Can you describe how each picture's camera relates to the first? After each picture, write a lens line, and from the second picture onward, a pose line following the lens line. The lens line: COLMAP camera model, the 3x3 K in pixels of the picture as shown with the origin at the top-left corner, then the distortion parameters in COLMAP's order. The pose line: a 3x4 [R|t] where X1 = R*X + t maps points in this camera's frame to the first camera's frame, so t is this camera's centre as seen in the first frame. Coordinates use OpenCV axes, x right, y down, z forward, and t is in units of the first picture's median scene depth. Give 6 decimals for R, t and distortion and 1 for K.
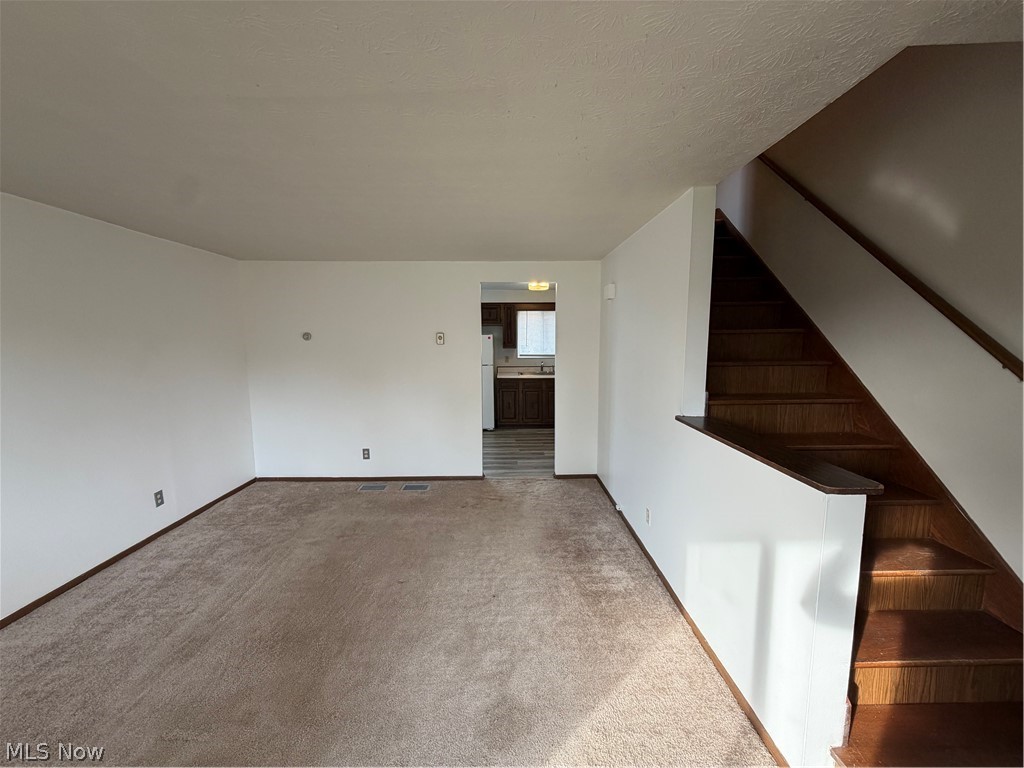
lens RADIAL K [[406.6, 0, 512.0], [0, 406.6, 384.0], [0, 0, 1]] dist [-0.000883, 0.000053]
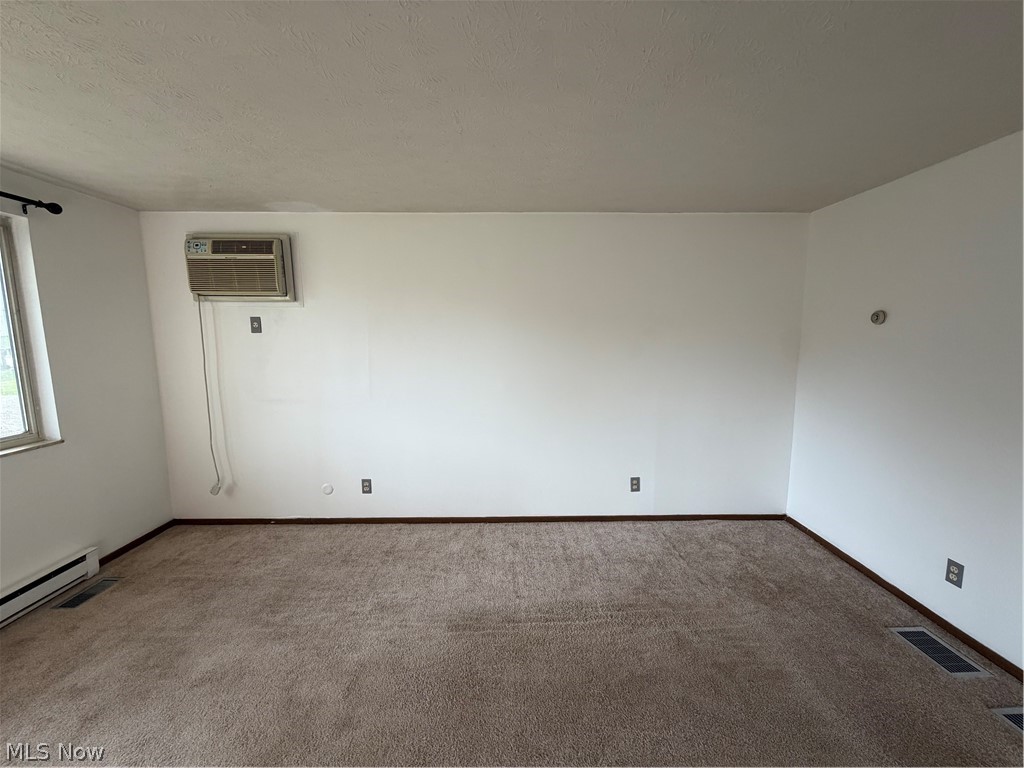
lens RADIAL K [[406.6, 0, 512.0], [0, 406.6, 384.0], [0, 0, 1]] dist [-0.000883, 0.000053]
pose [[-0.001575, 0.123203, -0.992380, 0.080548], [-0.112843, 0.986021, 0.122593, -0.043838], [0.993612, 0.112176, 0.012349, 0.586421]]
